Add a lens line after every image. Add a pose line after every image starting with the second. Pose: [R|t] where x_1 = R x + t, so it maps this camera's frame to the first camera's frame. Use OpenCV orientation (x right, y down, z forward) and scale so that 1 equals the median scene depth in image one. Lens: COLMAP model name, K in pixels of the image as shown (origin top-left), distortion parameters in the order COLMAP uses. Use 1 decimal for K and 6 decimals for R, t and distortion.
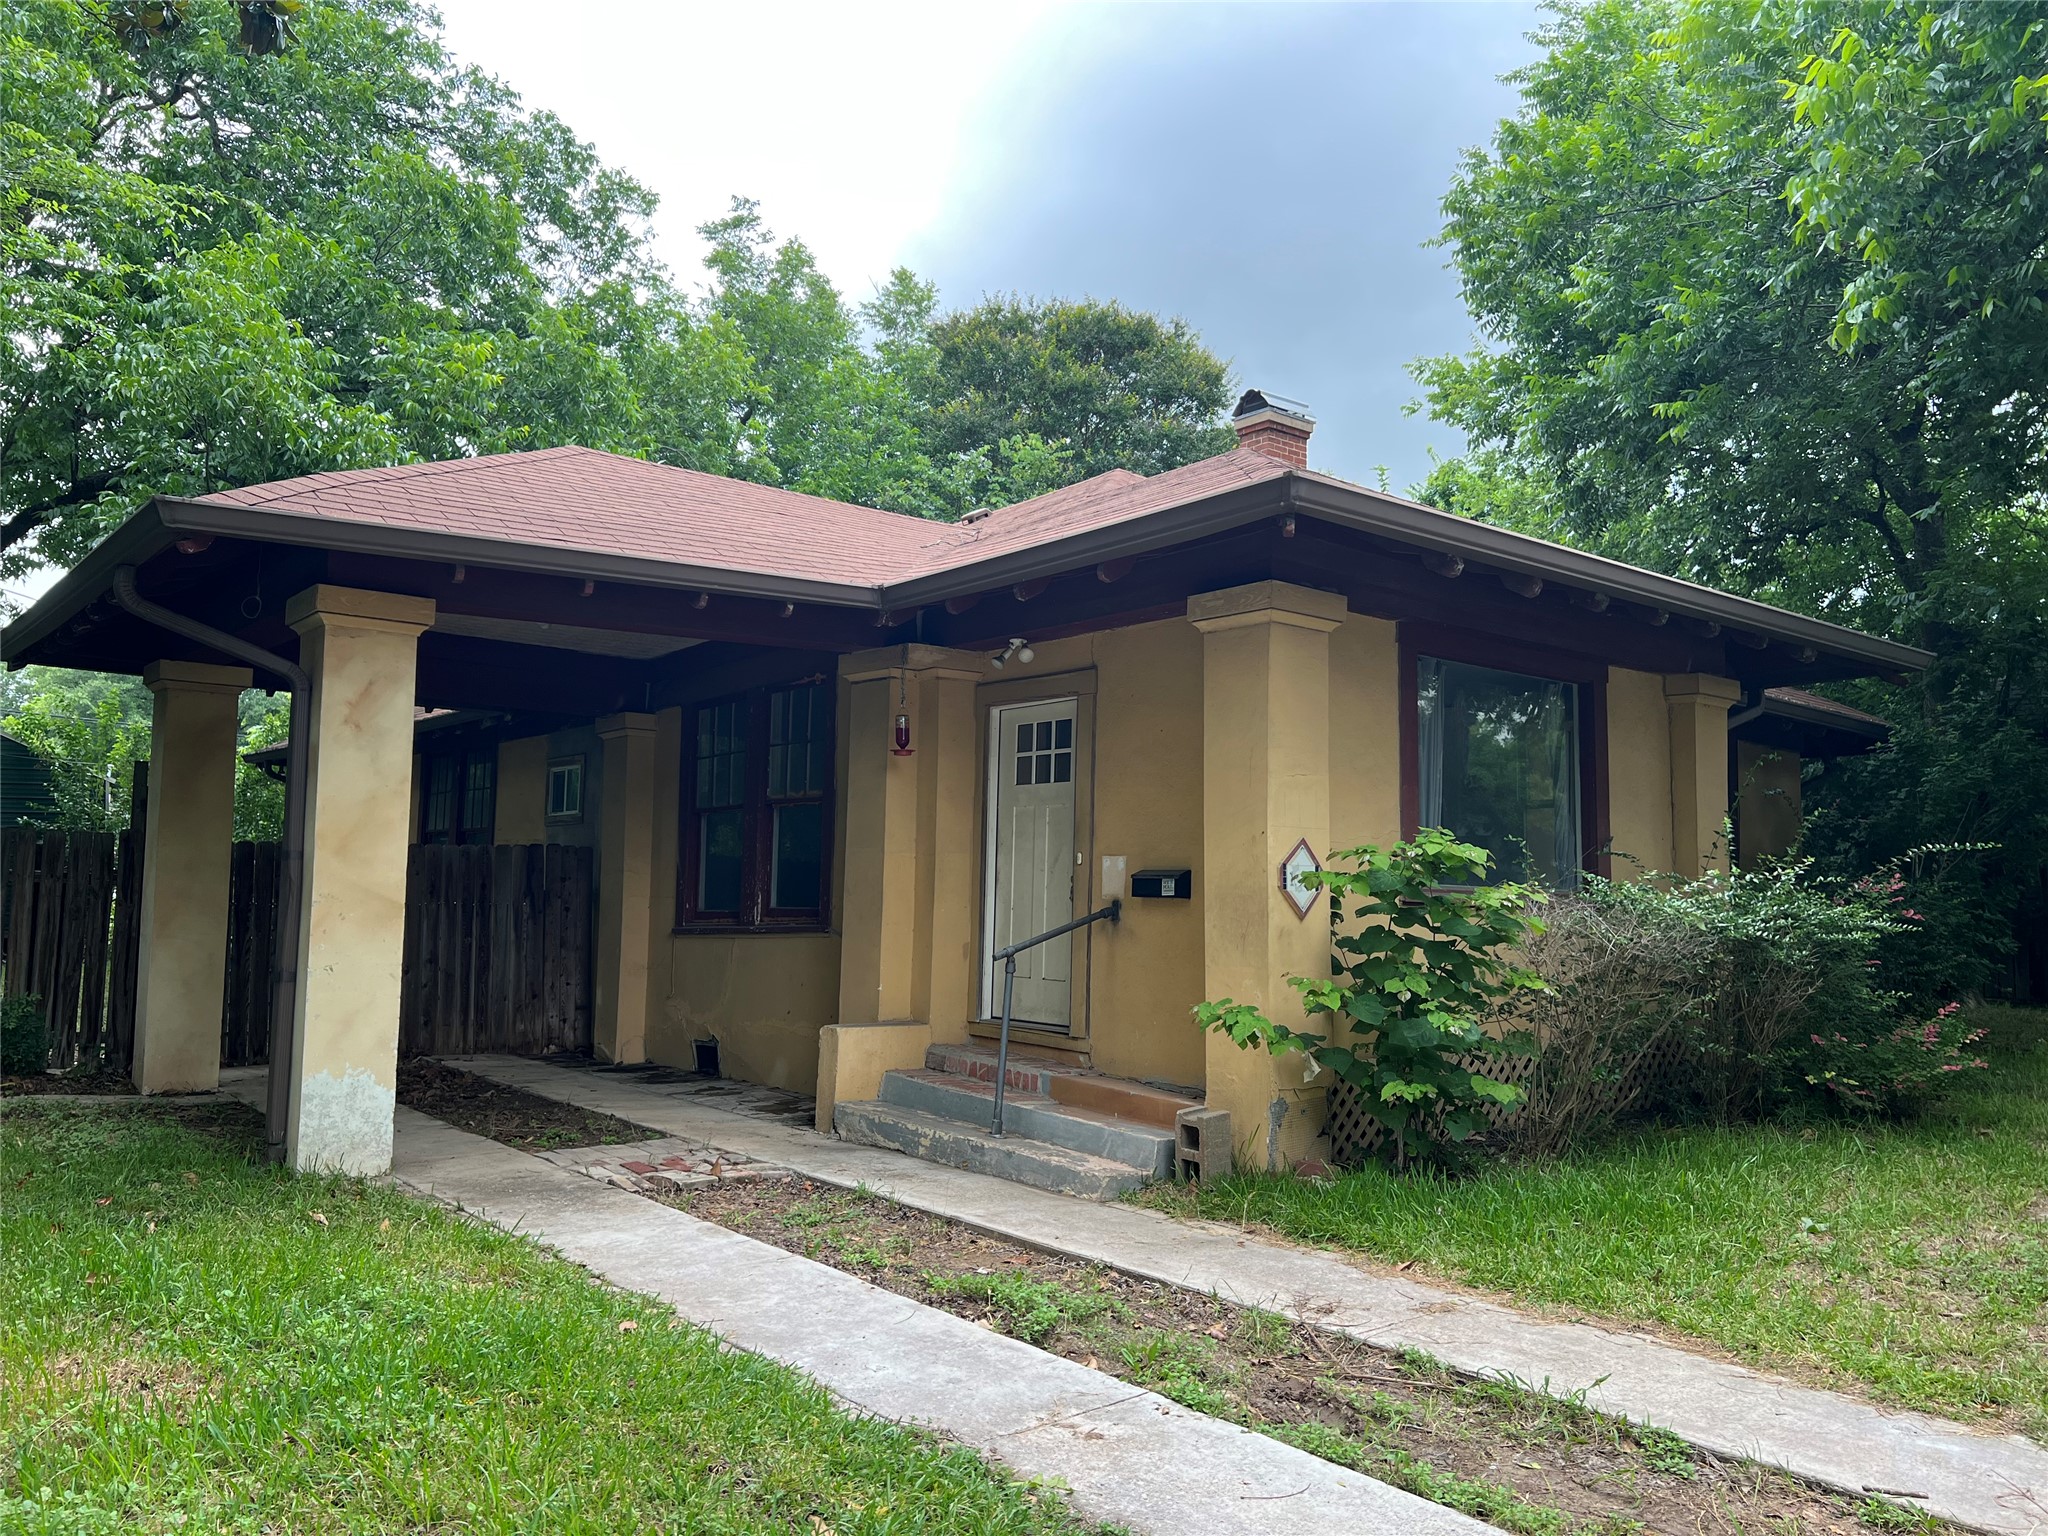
lens RADIAL K [[1565.9, 0, 1034.7], [0, 1565.9, 772.1], [0, 0, 1]] dist [0.043122, -0.035989]
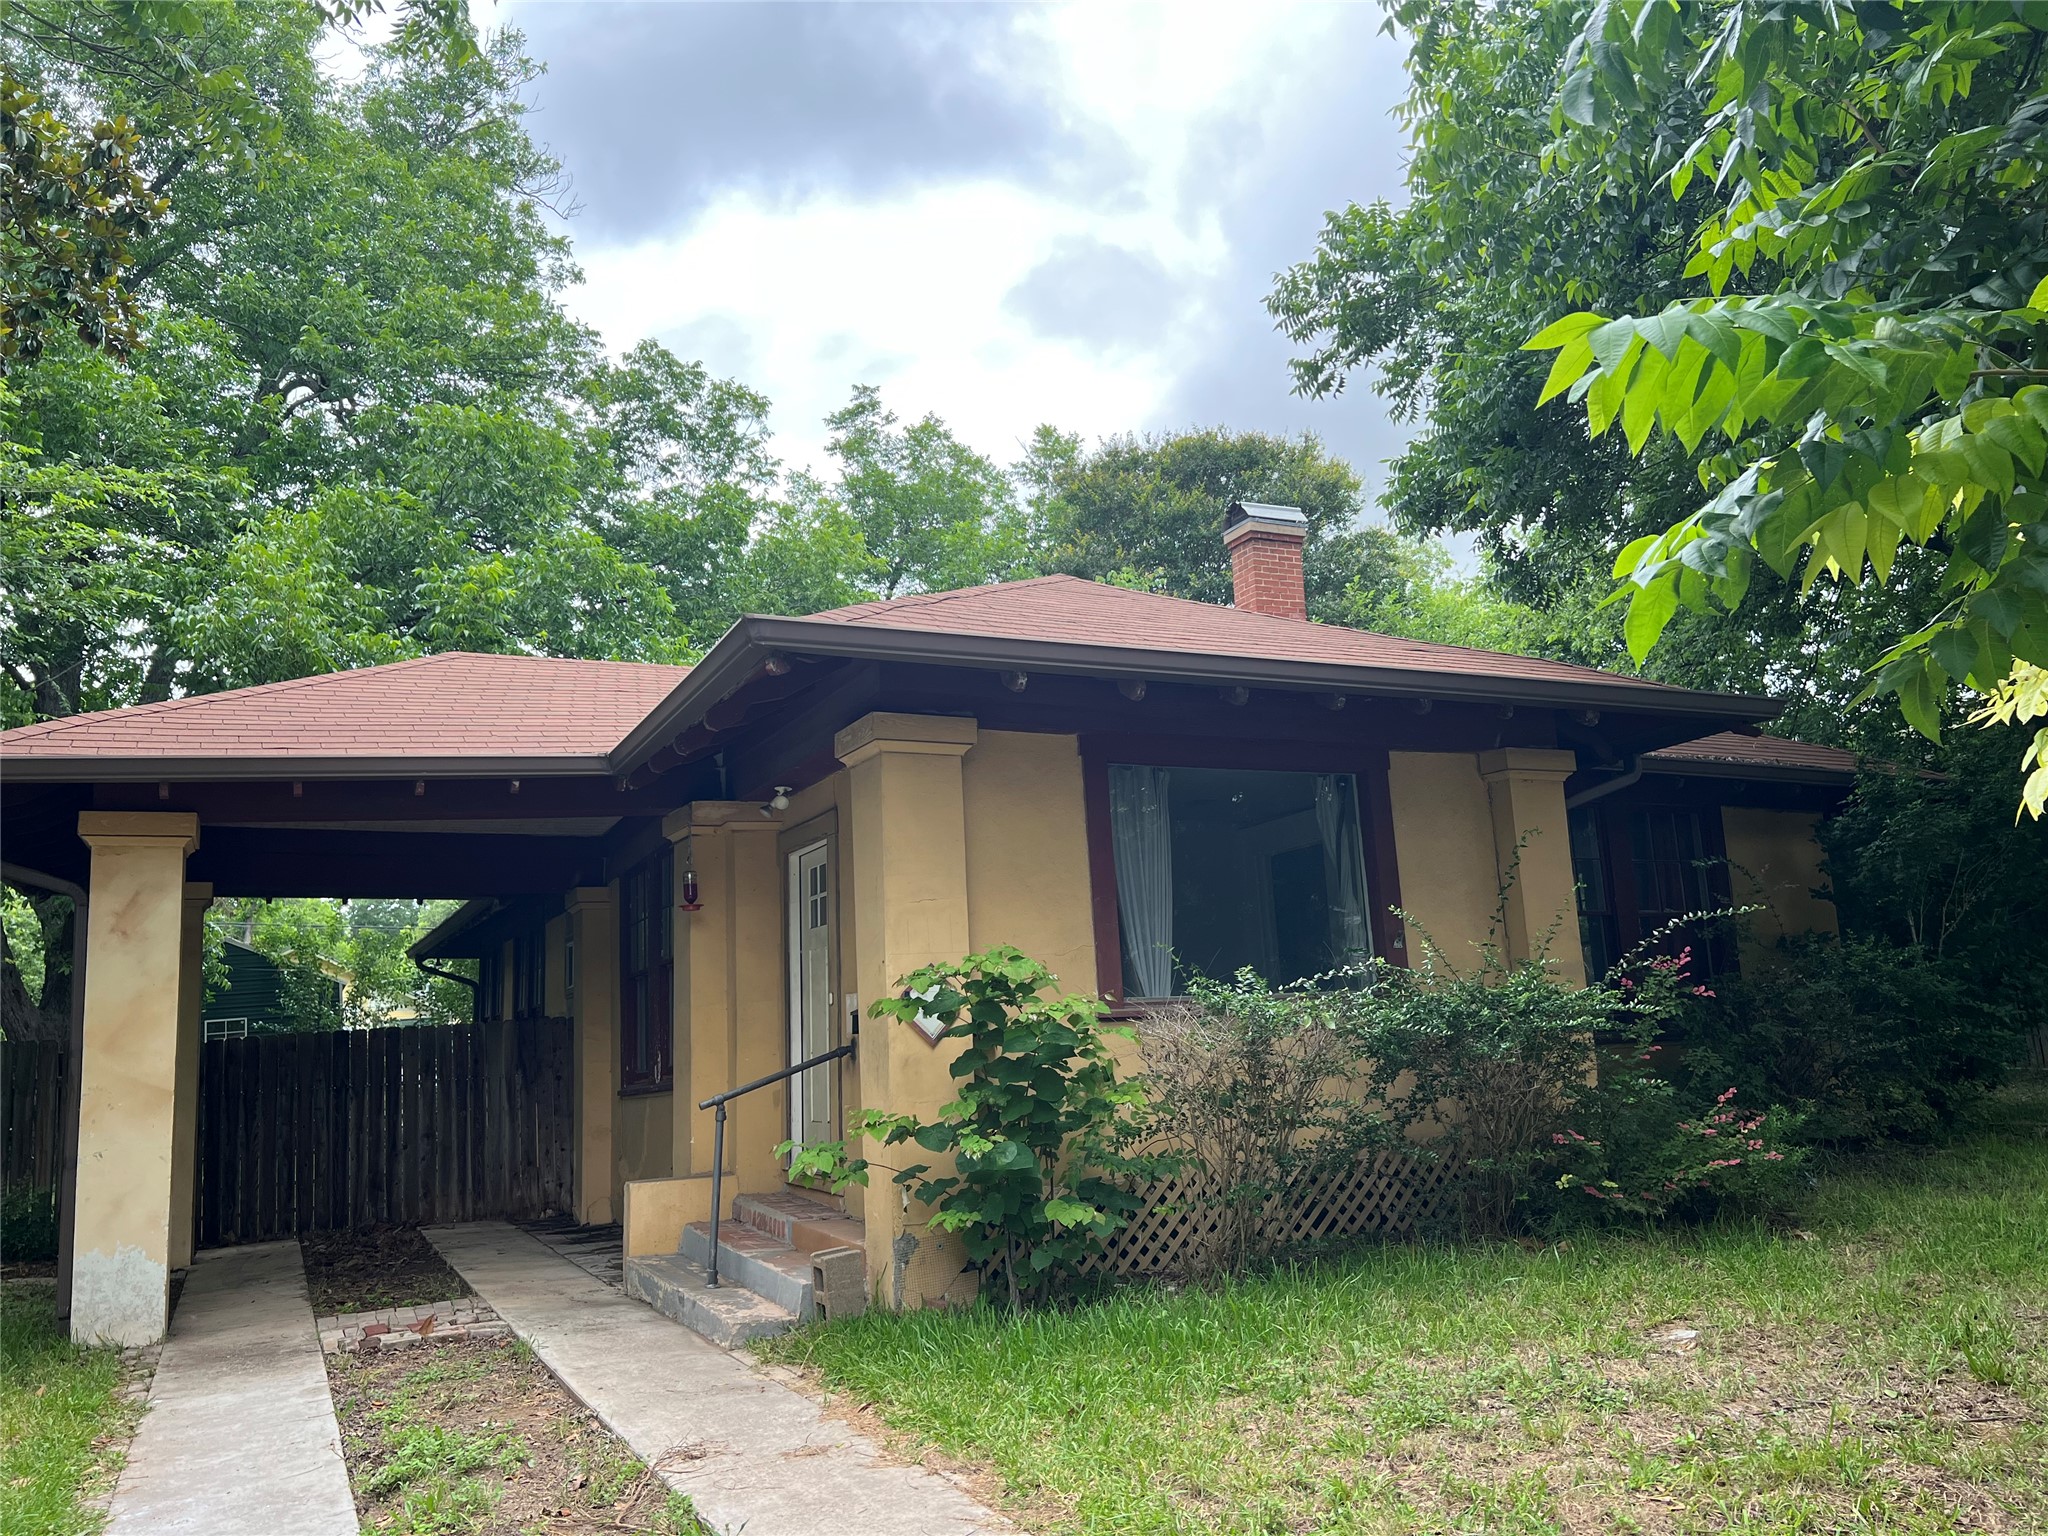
lens RADIAL K [[1565.9, 0, 1037.8], [0, 1565.9, 779.5], [0, 0, 1]] dist [0.043122, -0.035989]
pose [[0.973007, -0.104632, -0.205694, 0.259841], [0.087465, 0.992014, -0.090874, 0.012634], [0.213560, 0.070430, 0.974388, 0.022616]]
